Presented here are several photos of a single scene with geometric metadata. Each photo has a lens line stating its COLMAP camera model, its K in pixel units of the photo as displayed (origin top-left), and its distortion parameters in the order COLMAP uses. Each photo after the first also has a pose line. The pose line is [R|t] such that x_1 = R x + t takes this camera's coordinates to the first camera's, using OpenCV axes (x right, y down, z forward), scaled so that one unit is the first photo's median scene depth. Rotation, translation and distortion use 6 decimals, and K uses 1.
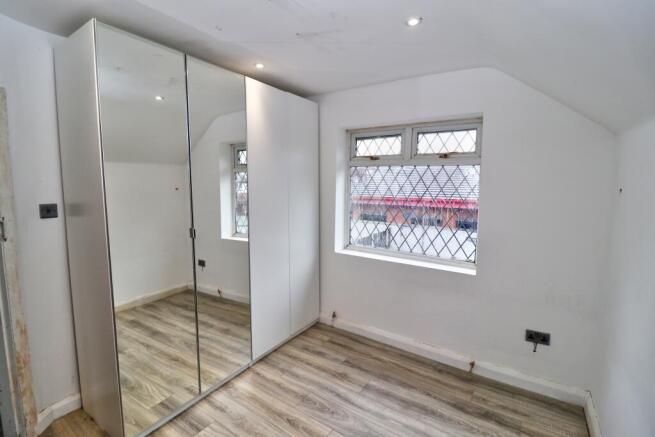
lens RADIAL K [[304.9, 0, 320.1], [0, 304.9, 214.8], [0, 0, 1]] dist [0.001018, -0.013733]
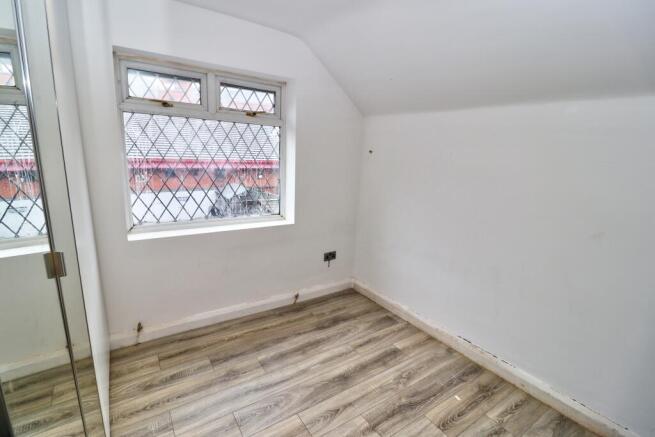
lens RADIAL K [[304.9, 0, 320.1], [0, 304.9, 214.8], [0, 0, 1]] dist [0.001018, -0.013733]
pose [[0.370931, -0.185253, 0.909995, -0.465109], [0.053856, 0.982543, 0.178069, -0.036744], [-0.927097, -0.017043, 0.374433, 0.416916]]
